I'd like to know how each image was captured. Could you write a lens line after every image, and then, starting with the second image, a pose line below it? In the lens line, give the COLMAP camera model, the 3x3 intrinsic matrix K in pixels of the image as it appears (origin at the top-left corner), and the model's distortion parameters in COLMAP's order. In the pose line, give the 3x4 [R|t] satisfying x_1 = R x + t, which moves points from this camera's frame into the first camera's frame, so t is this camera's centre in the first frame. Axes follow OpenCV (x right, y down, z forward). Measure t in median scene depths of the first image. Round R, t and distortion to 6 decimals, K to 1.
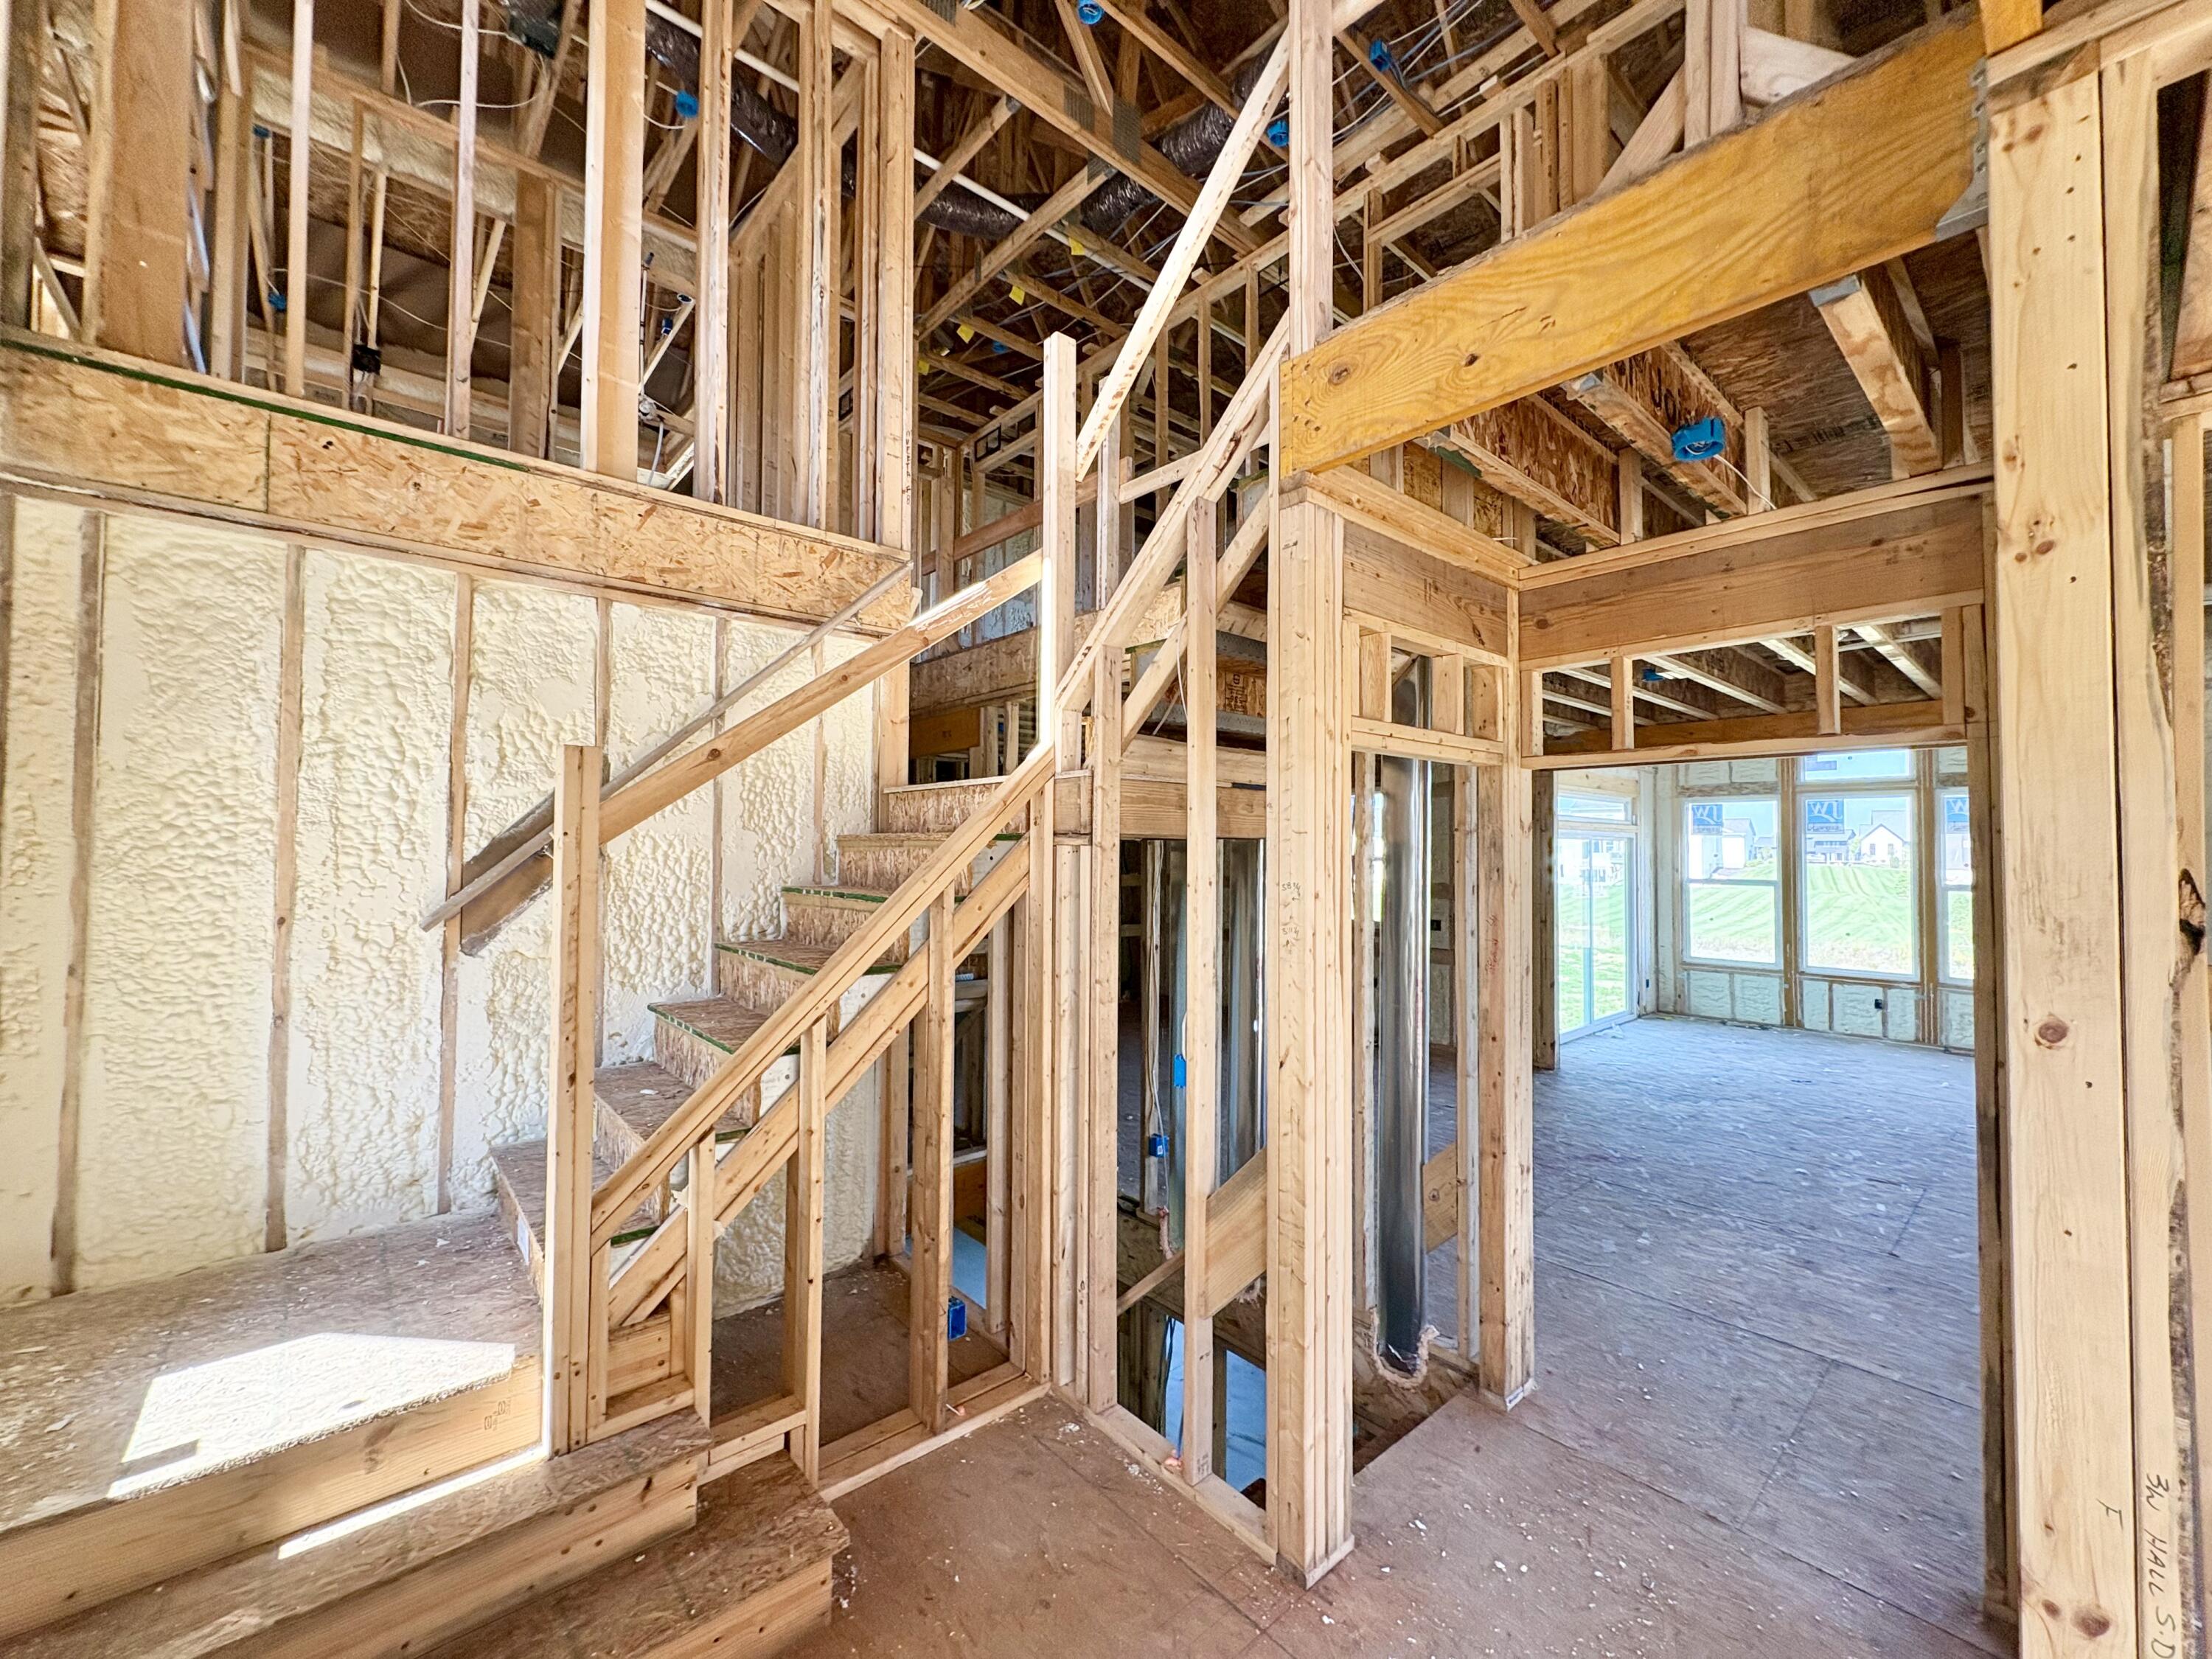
lens RADIAL K [[881.8, 0, 1104.6], [0, 881.8, 824.5], [0, 0, 1]] dist [0.000087, 0.000313]
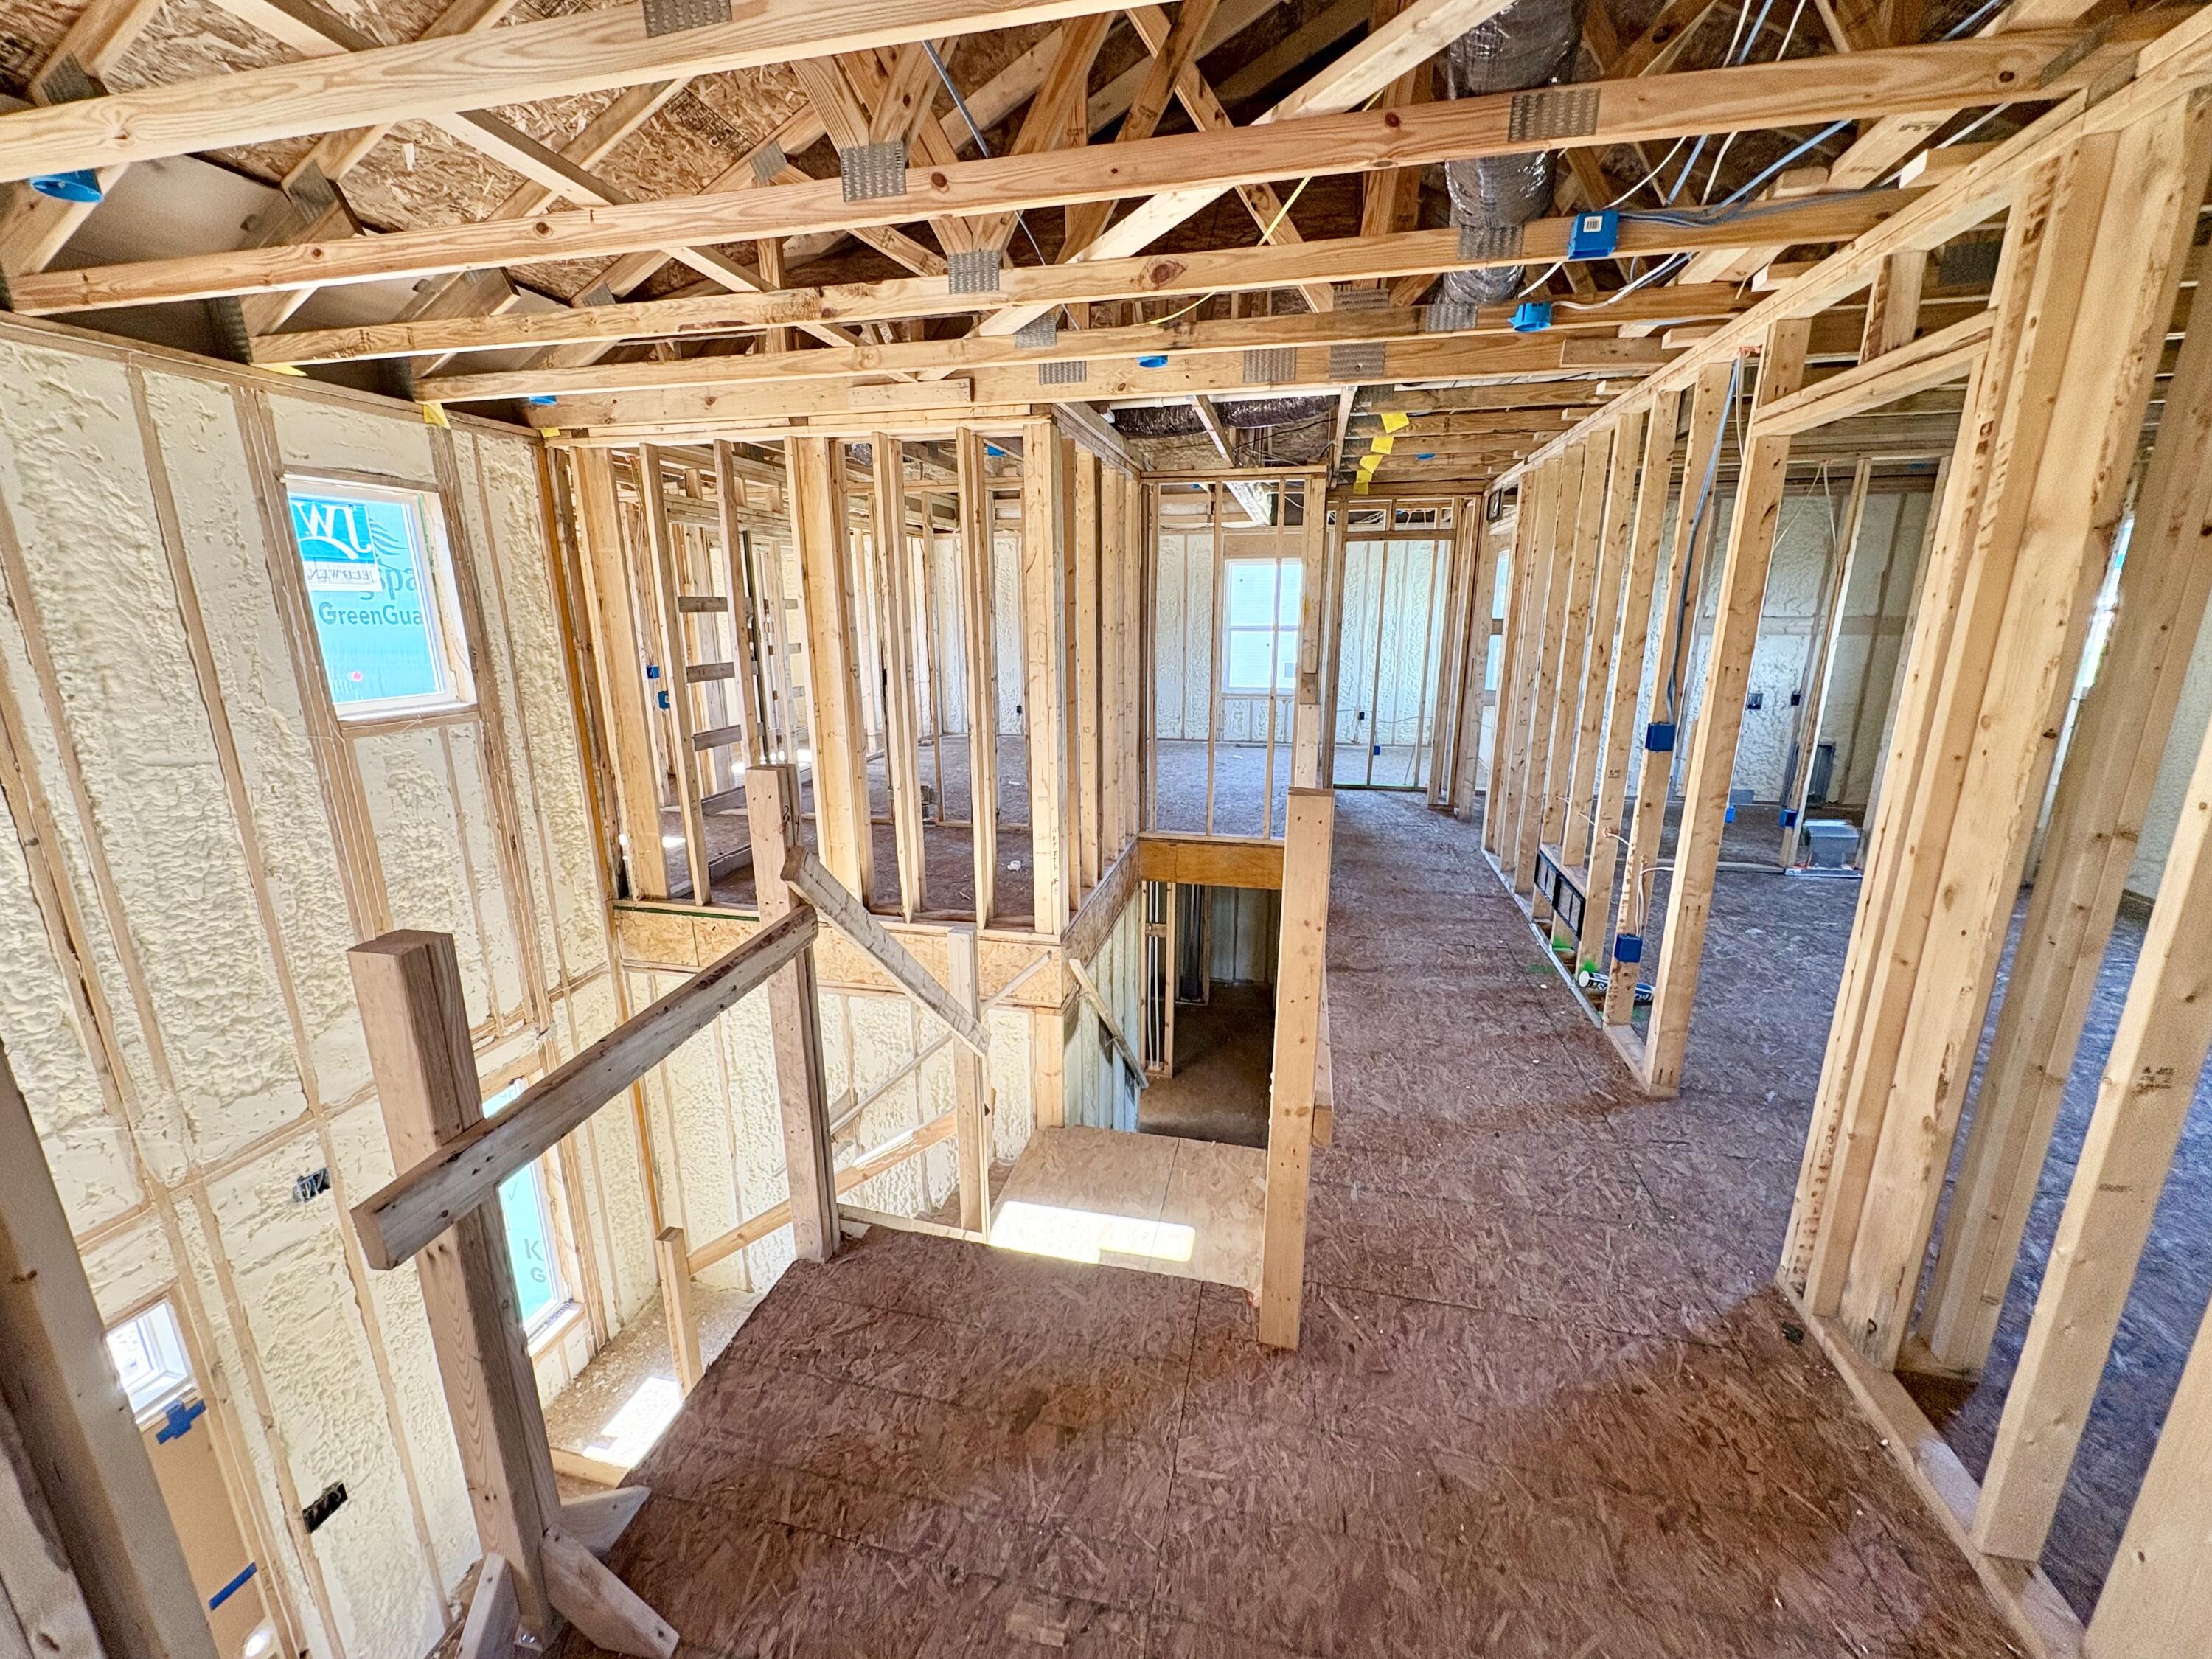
lens RADIAL K [[881.8, 0, 1104.6], [0, 881.8, 824.5], [0, 0, 1]] dist [0.000087, 0.000313]
pose [[0.590023, 0.191568, -0.784331, 0.761404], [0.029457, 0.965690, 0.258023, -0.847135], [0.806849, -0.175343, 0.564136, 0.519915]]
